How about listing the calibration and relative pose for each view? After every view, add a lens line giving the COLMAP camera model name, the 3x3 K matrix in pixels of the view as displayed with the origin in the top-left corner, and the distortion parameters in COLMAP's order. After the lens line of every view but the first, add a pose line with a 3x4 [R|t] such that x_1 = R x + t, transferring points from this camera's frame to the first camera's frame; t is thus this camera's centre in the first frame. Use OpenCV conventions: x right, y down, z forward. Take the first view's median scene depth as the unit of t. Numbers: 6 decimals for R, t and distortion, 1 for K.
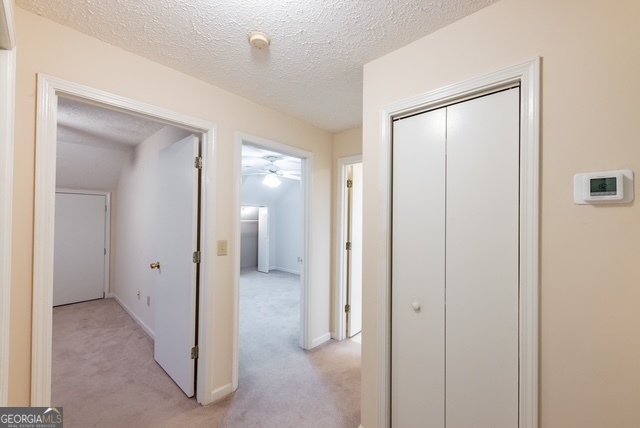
lens RADIAL K [[255.2, 0, 319.2], [0, 255.2, 217.7], [0, 0, 1]] dist [0.003806, -0.000071]
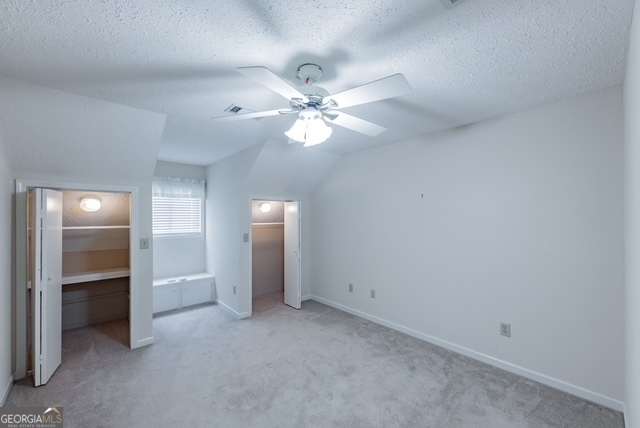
lens RADIAL K [[255.2, 0, 319.2], [0, 255.2, 217.7], [0, 0, 1]] dist [0.003806, -0.000071]
pose [[0.994016, -0.012860, -0.108471, -0.085348], [0.014118, 0.999842, 0.010833, -0.008708], [0.108314, -0.012300, 0.994041, 0.396445]]
